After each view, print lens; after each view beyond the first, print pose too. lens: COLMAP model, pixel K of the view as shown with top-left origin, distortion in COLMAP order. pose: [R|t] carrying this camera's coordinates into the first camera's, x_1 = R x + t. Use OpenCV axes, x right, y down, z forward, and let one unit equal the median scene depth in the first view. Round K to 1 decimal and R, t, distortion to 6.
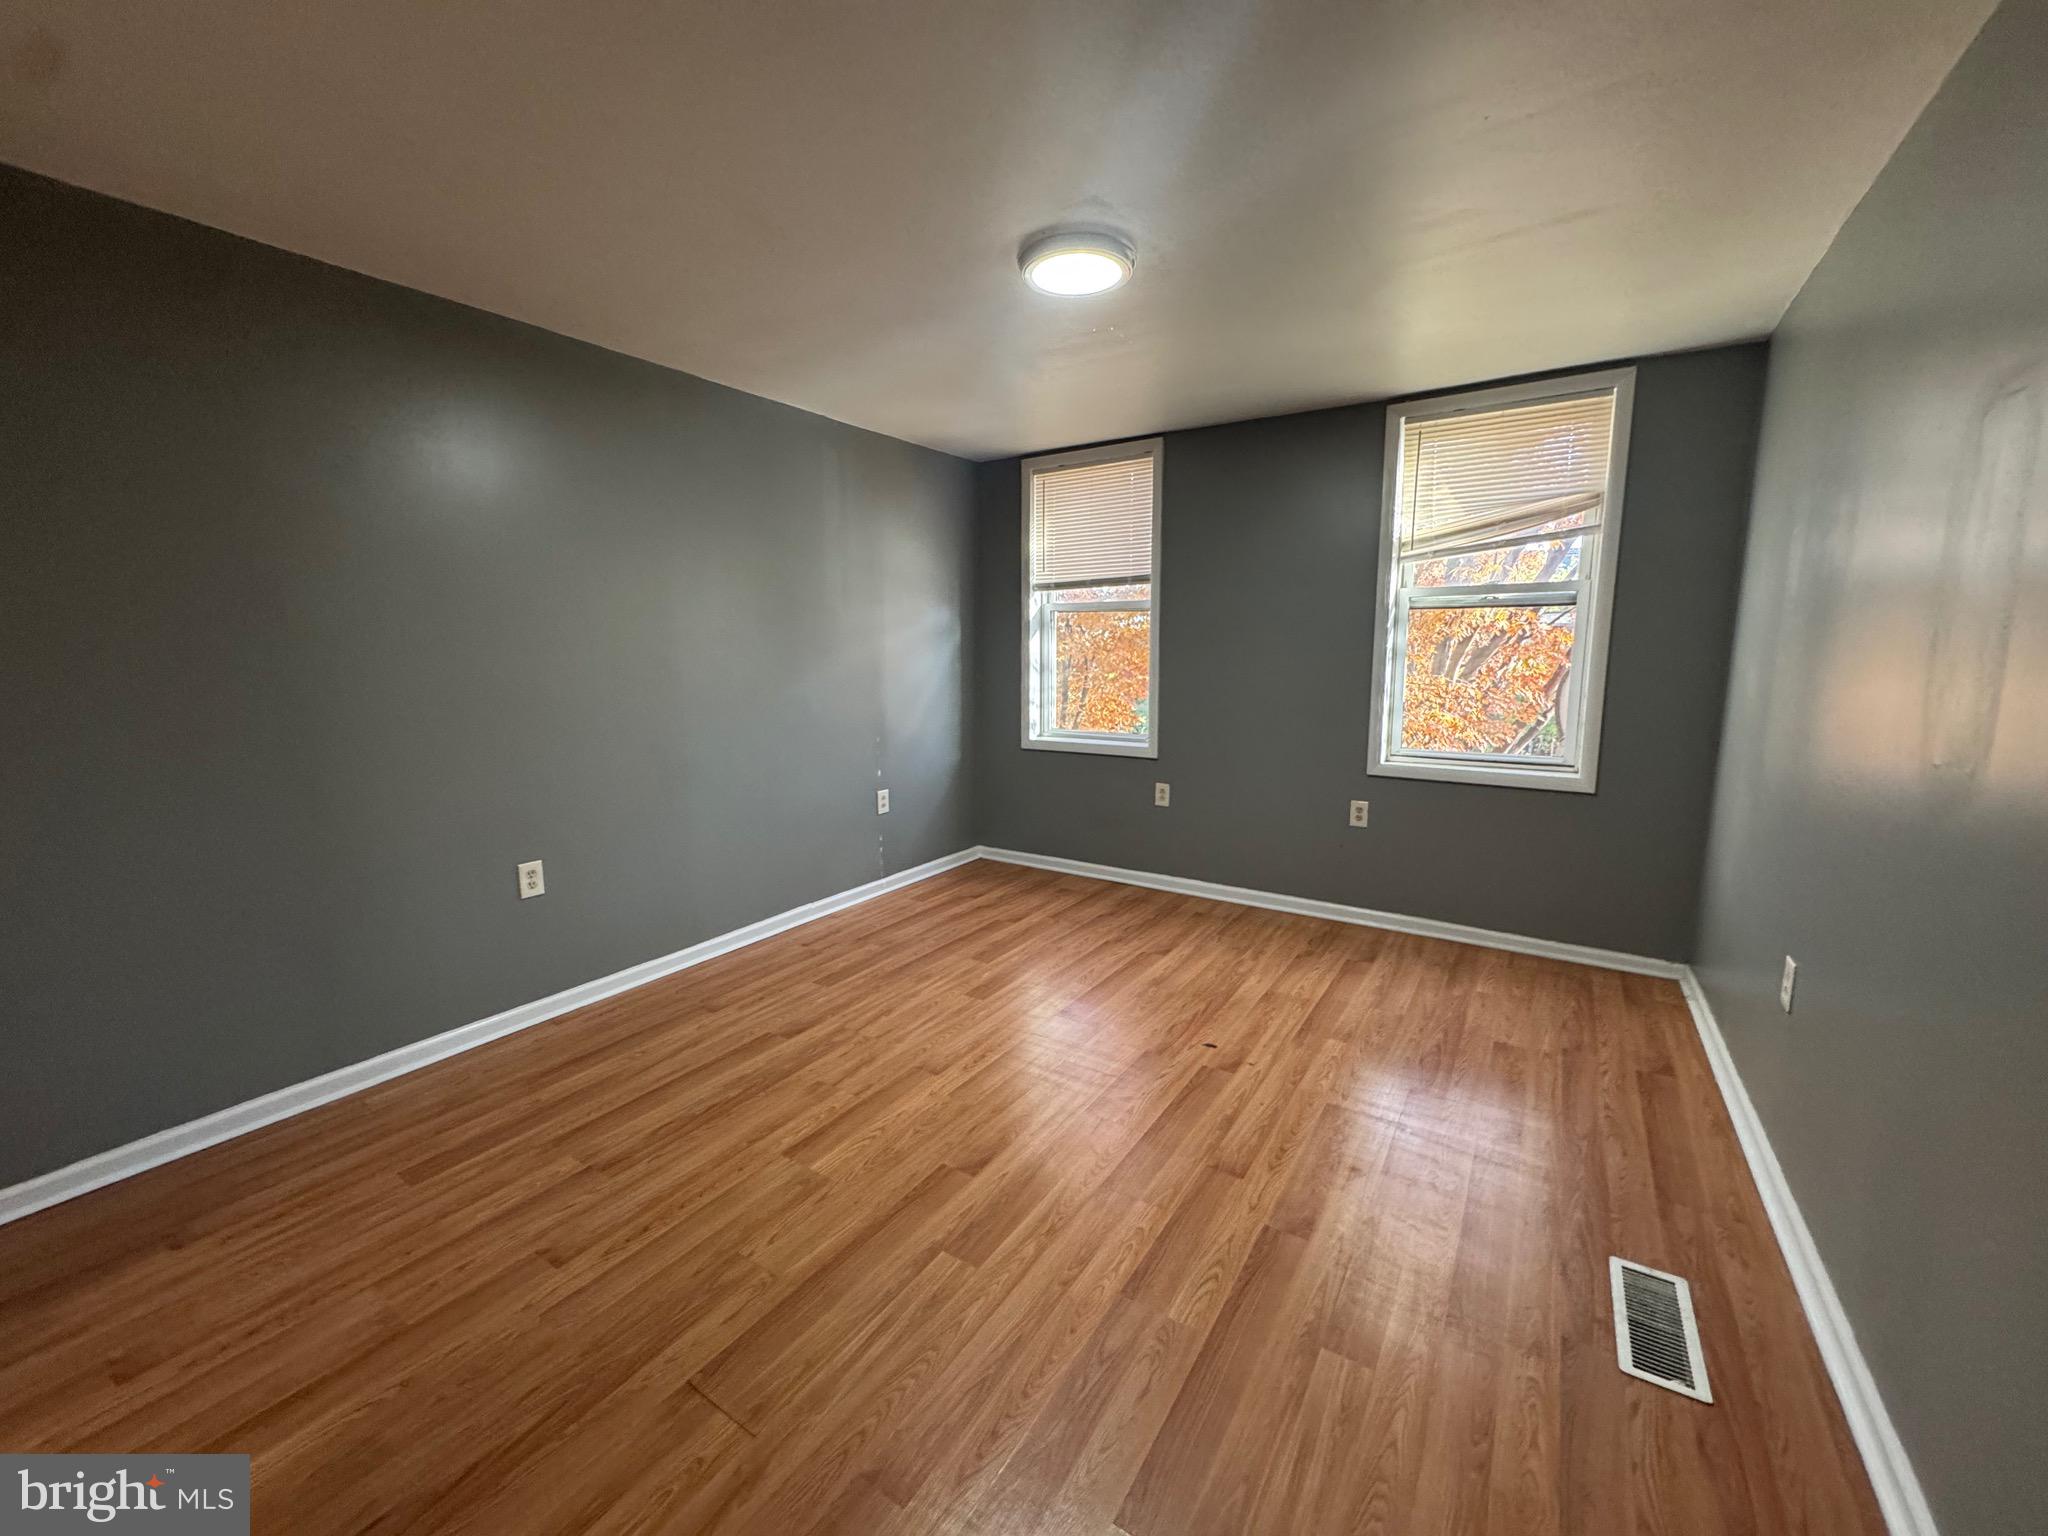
lens RADIAL K [[813.1, 0, 1023.4], [0, 813.1, 765.0], [0, 0, 1]] dist [-0.001035, -0.000042]
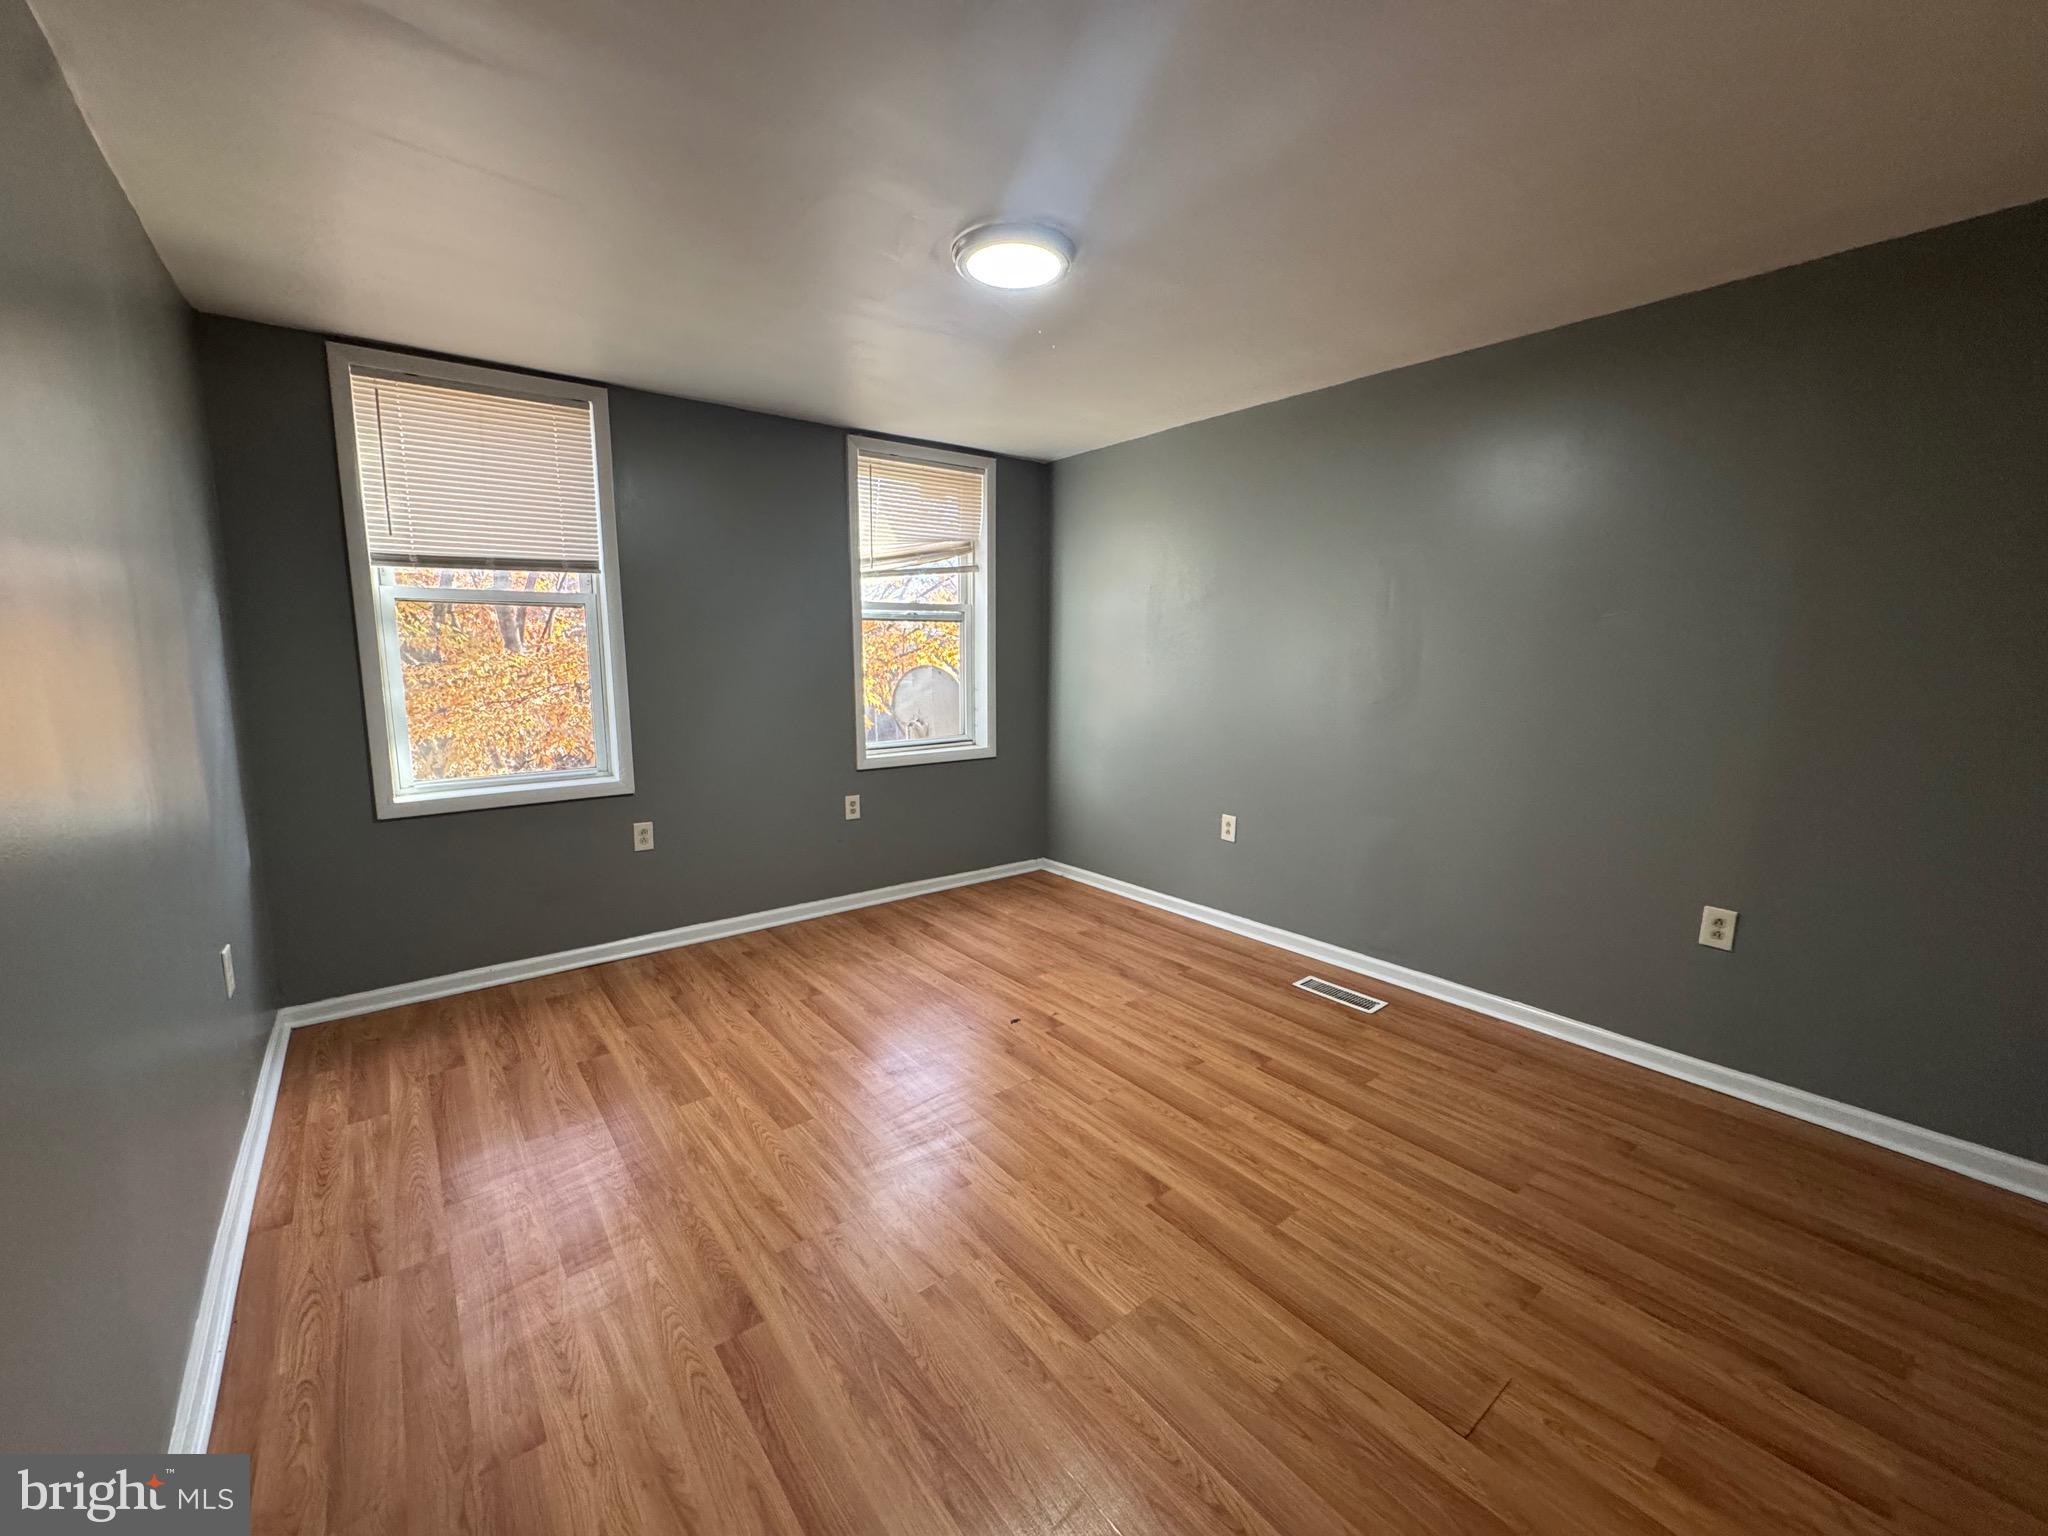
lens RADIAL K [[813.1, 0, 1023.4], [0, 813.1, 765.0], [0, 0, 1]] dist [-0.001035, -0.000042]
pose [[0.318351, -0.133255, 0.938560, -0.575221], [0.136780, 0.986168, 0.093620, -0.071957], [-0.938053, 0.098572, 0.332174, 0.462187]]
